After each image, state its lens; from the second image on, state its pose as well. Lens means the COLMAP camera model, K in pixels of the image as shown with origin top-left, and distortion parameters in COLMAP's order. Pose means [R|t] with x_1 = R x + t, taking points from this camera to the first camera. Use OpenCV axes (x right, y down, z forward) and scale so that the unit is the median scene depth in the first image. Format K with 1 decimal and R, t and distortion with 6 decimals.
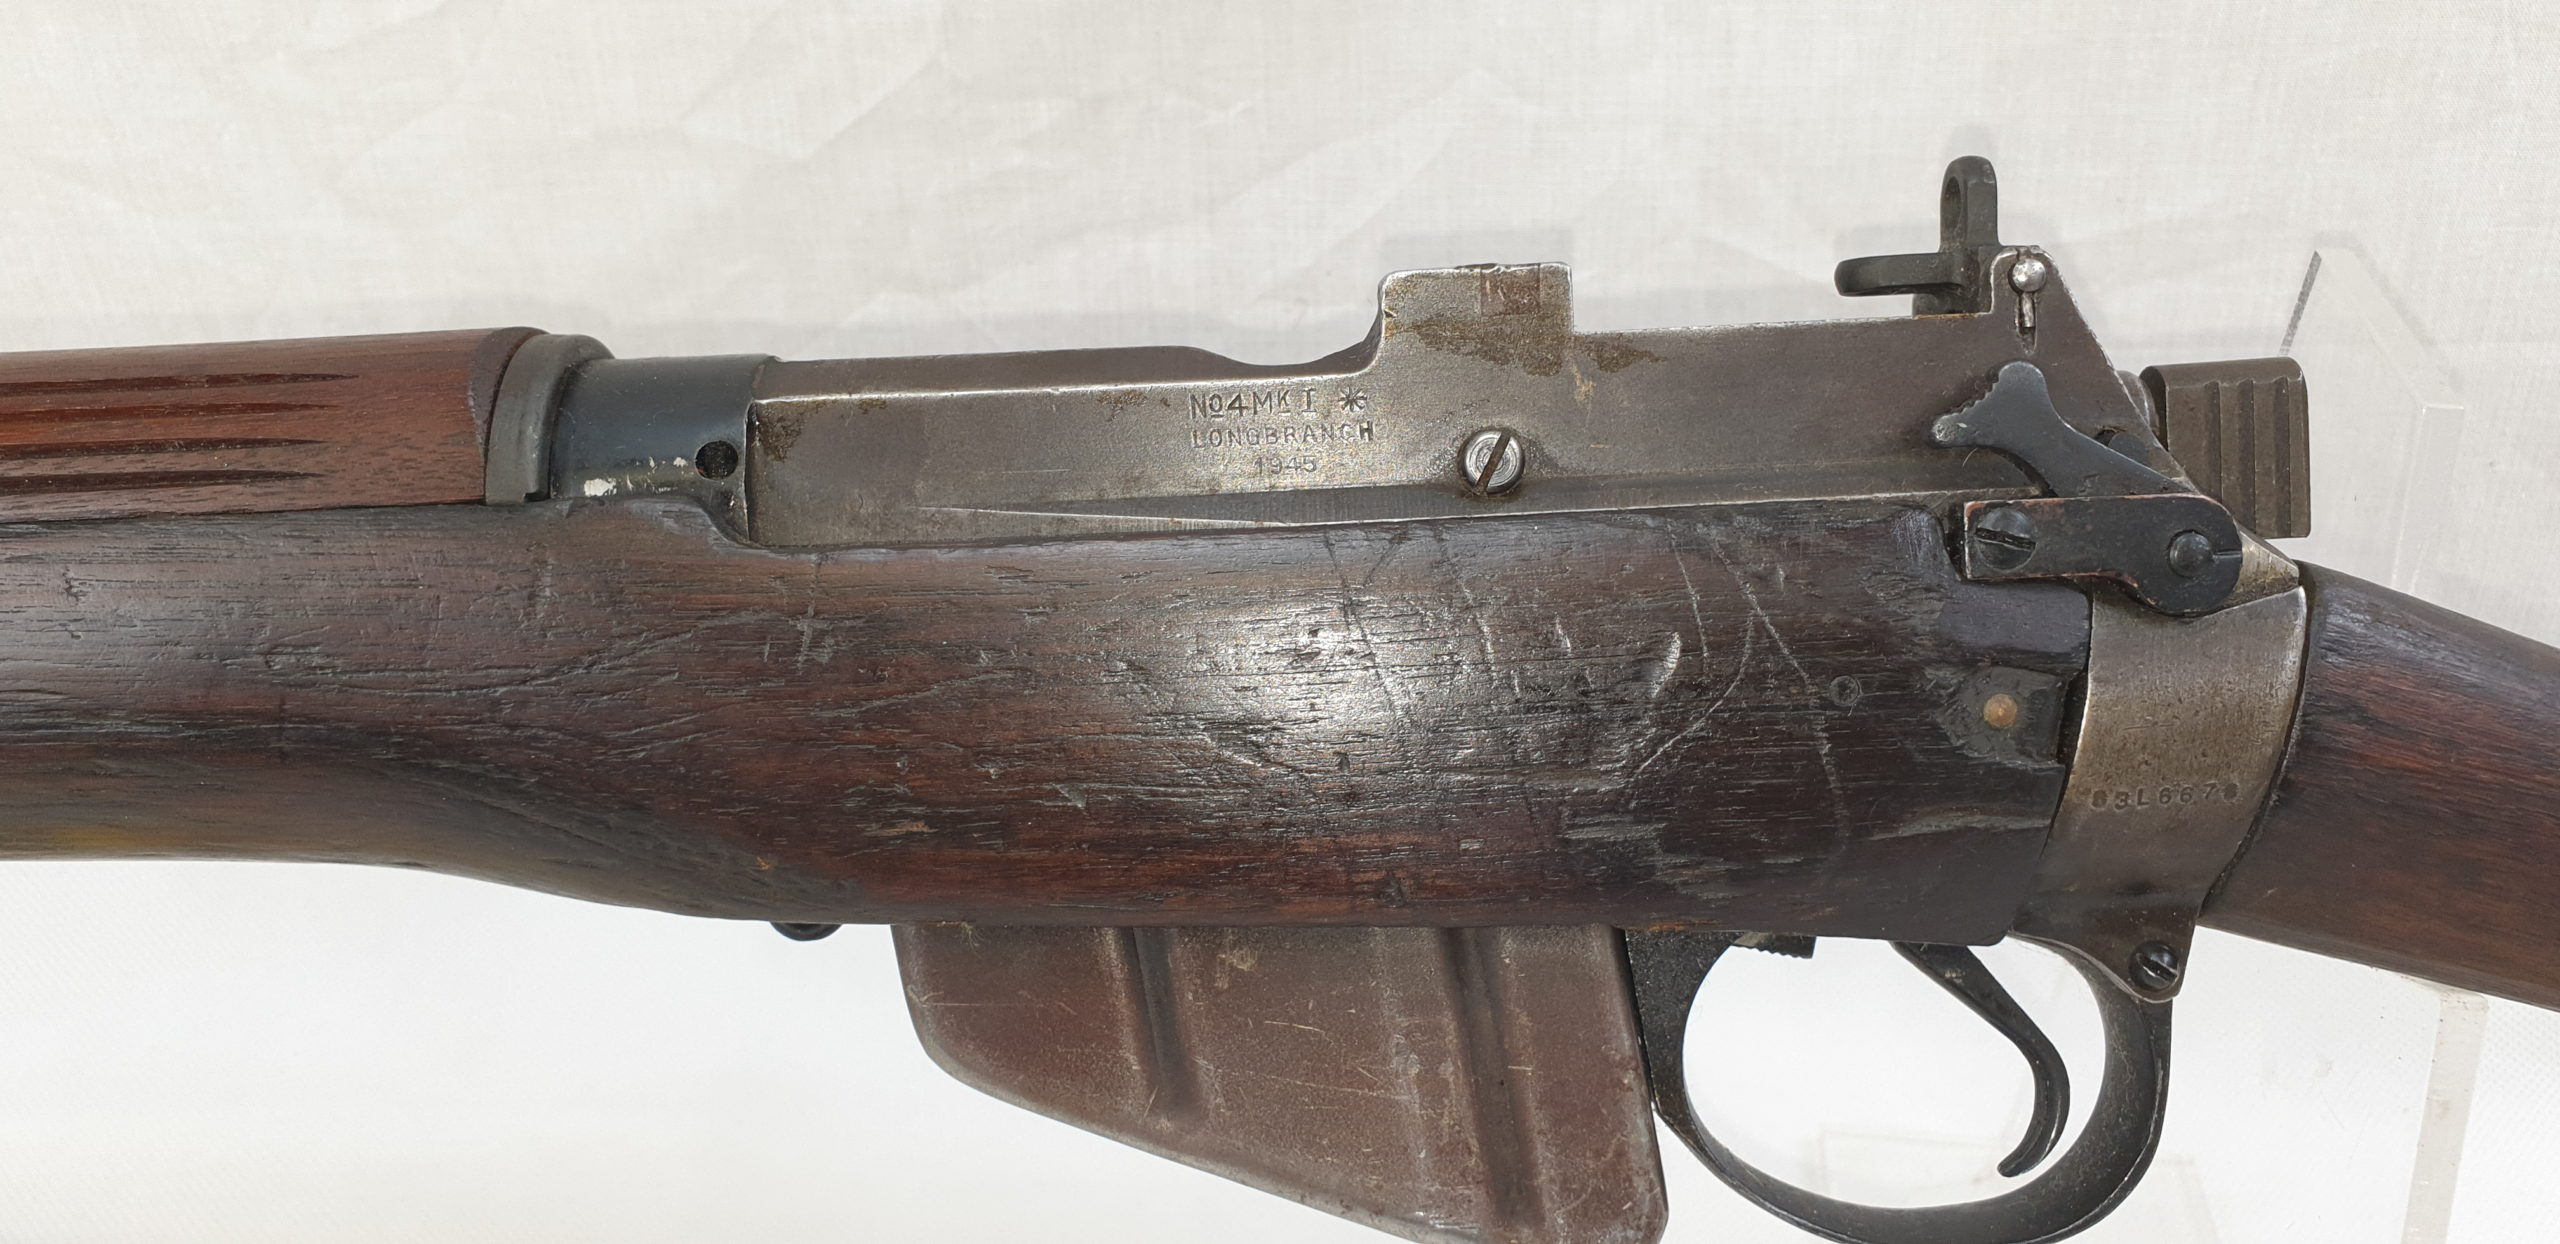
lens RADIAL K [[2117.4, 0, 1299.9], [0, 2117.4, 625.5], [0, 0, 1]] dist [-0.024937, -0.000120]
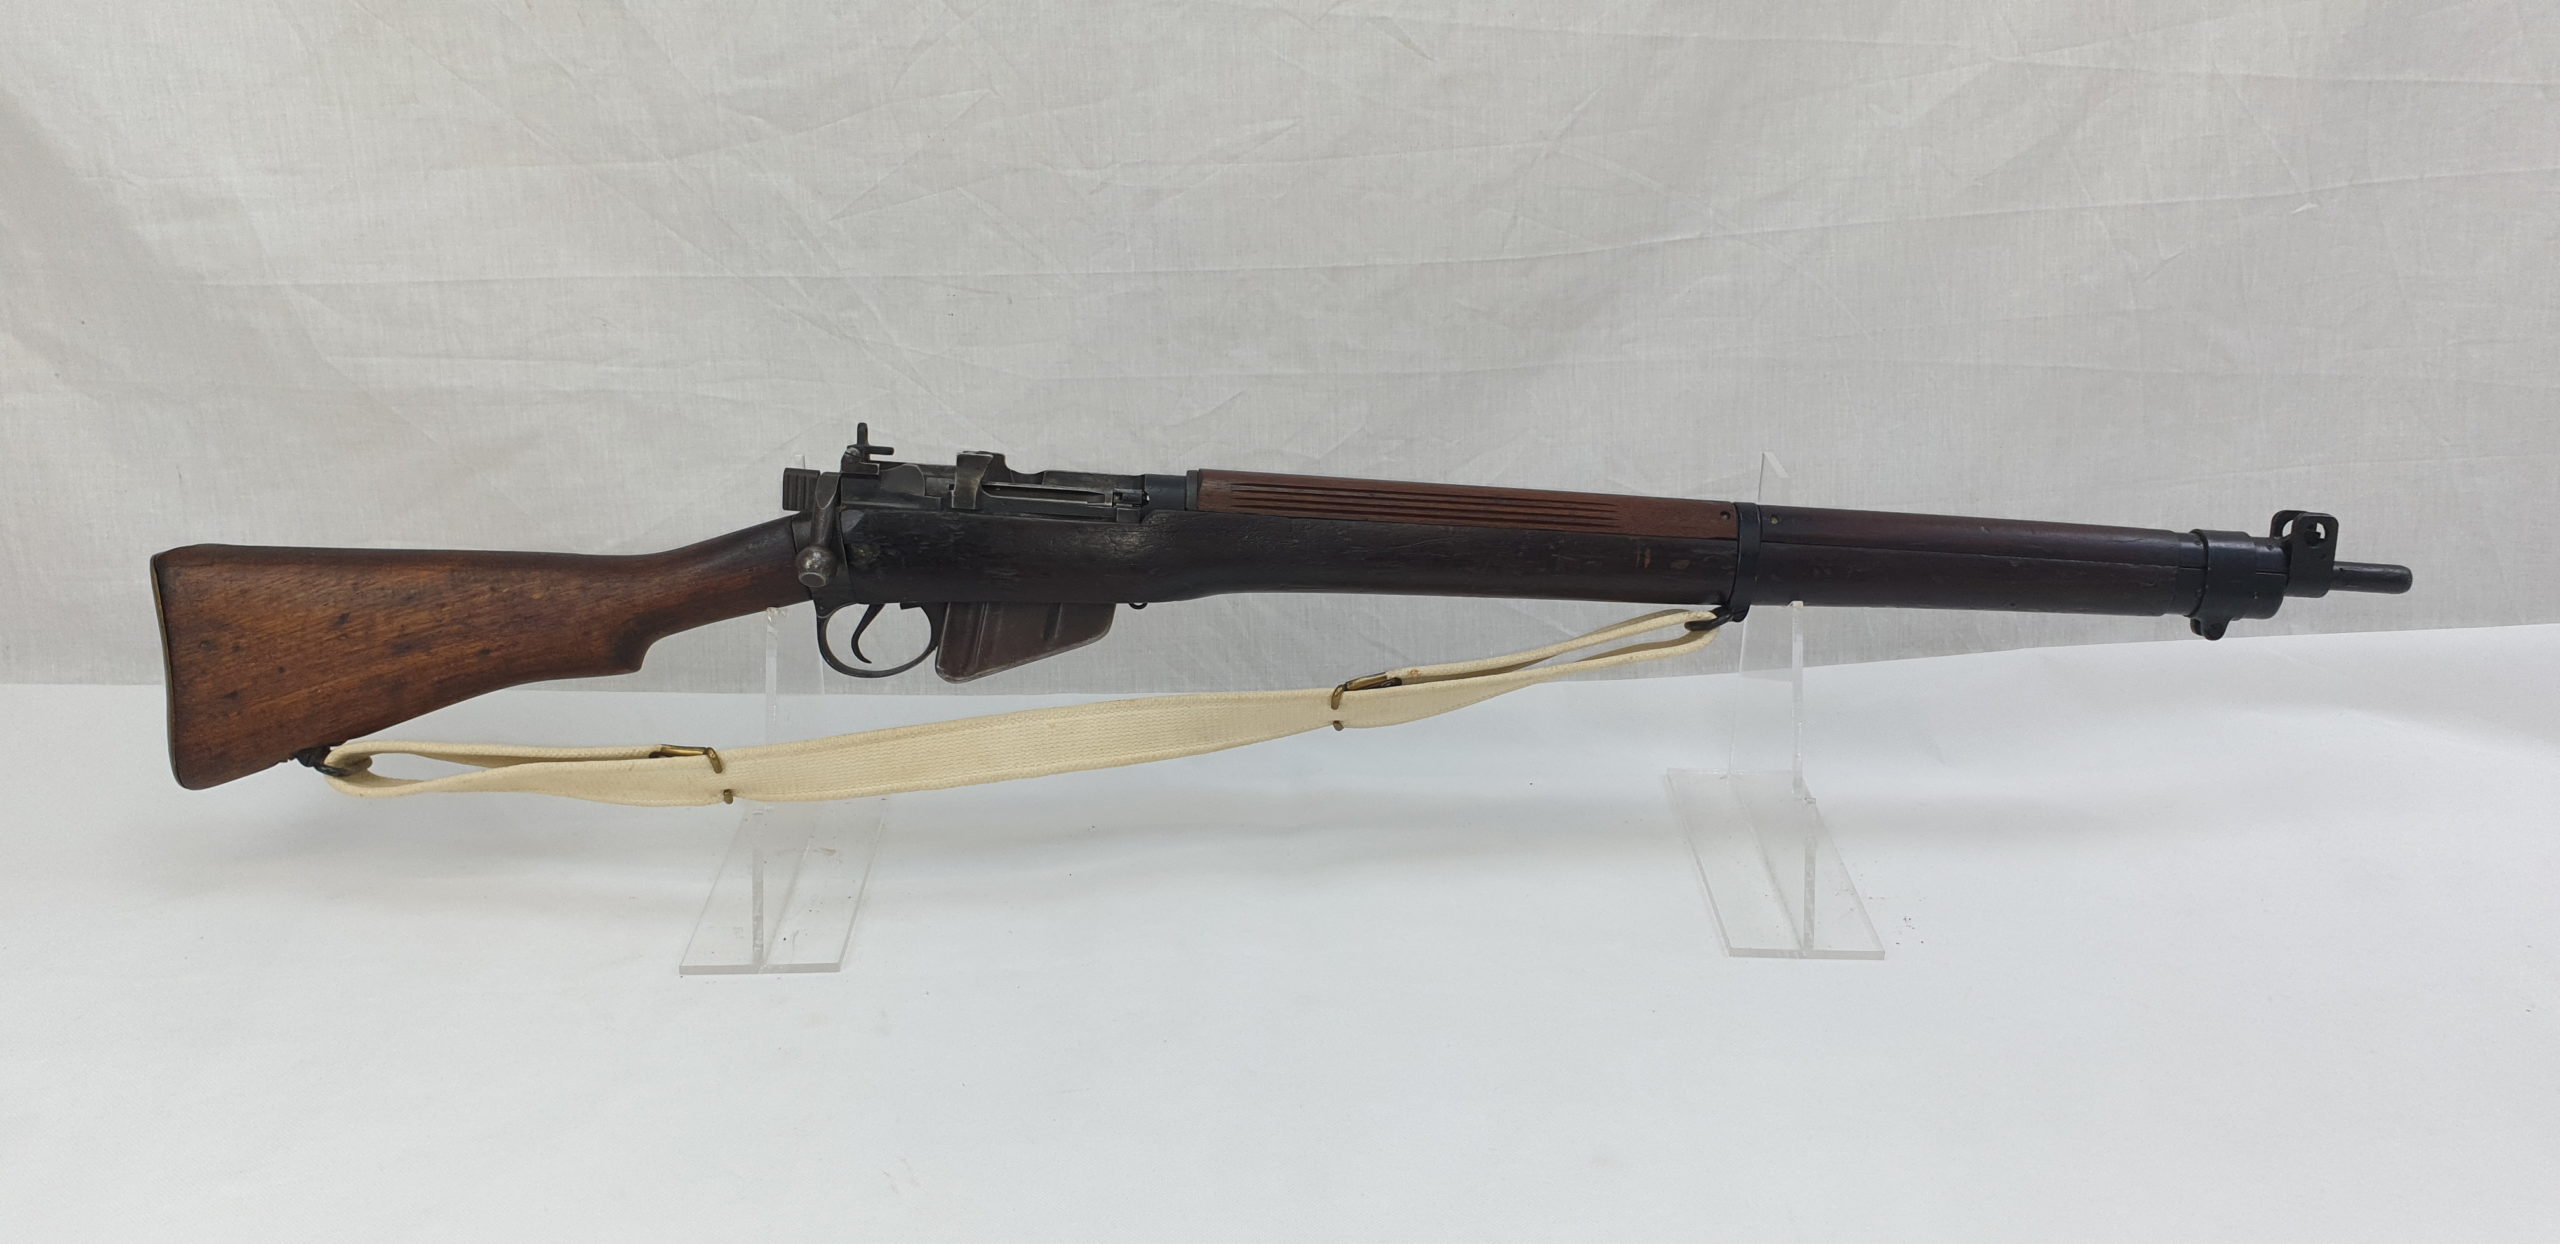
lens RADIAL K [[2017.9, 0, 1309.1], [0, 2017.9, 636.7], [0, 0, 1]] dist [0.044283, -0.059421]
pose [[0.998918, -0.020516, 0.041728, -0.638720], [0.029363, 0.974157, -0.223955, 1.186988], [-0.036055, 0.224938, 0.973706, -3.118193]]
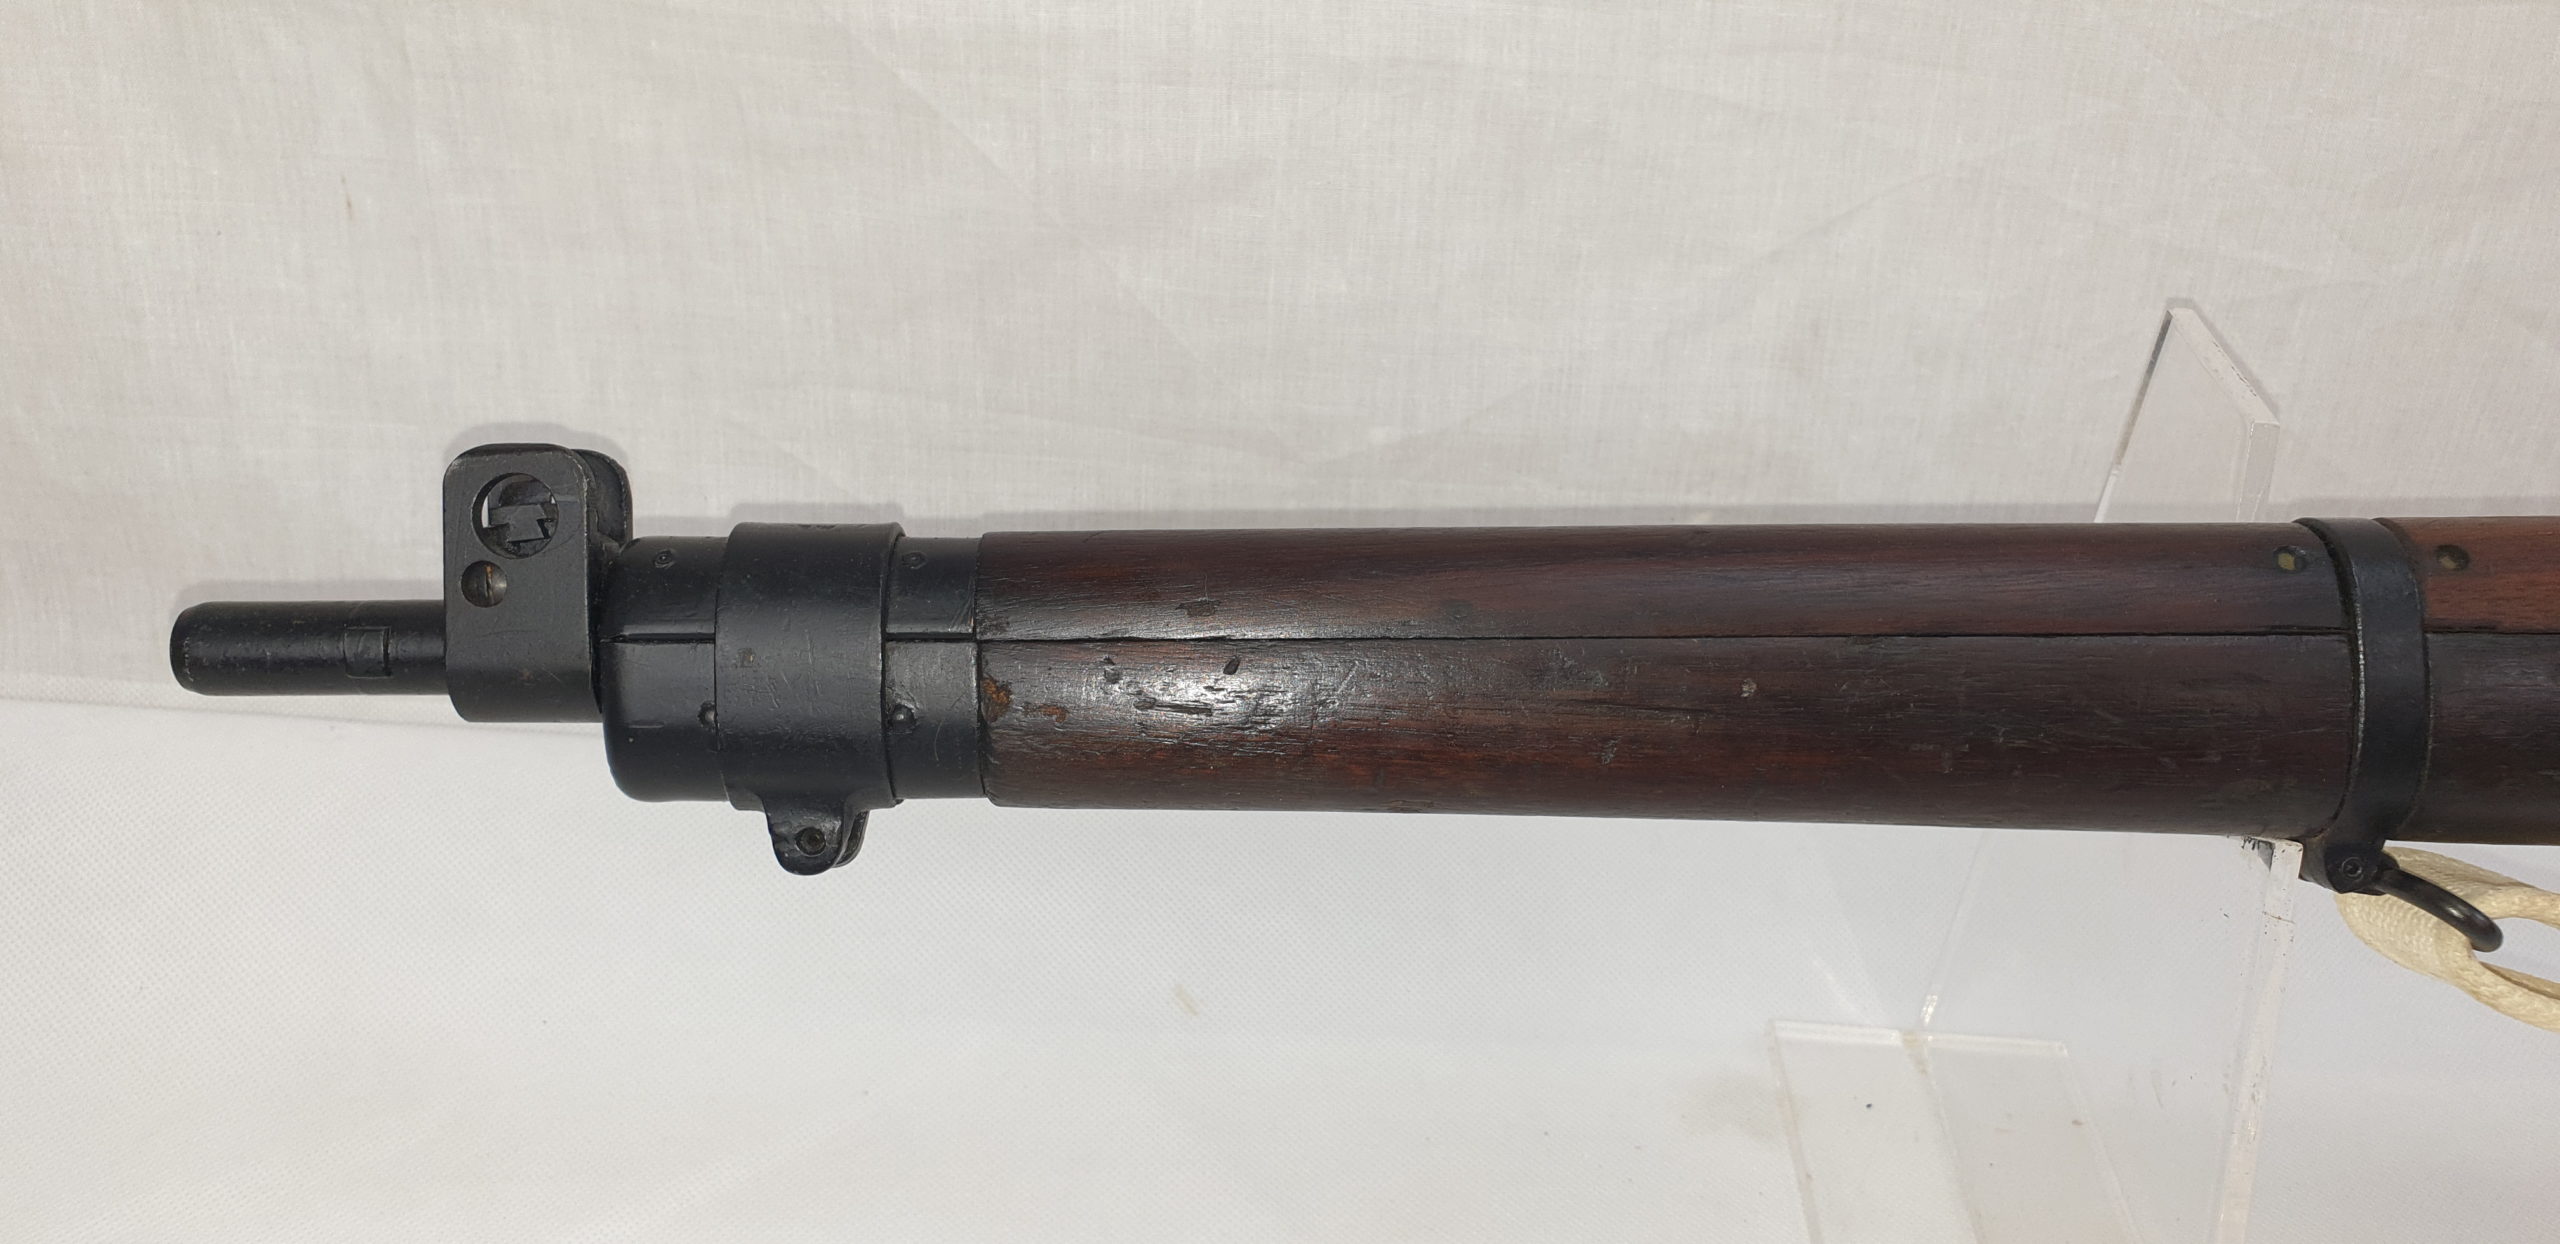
lens RADIAL K [[2064.6, 0, 1317.2], [0, 2064.6, 652.2], [0, 0, 1]] dist [0.081923, -0.182471]
pose [[0.997958, 0.035405, 0.053168, -2.319501], [-0.034657, 0.999288, -0.014922, 0.050317], [-0.053658, 0.013049, 0.998474, -0.361244]]
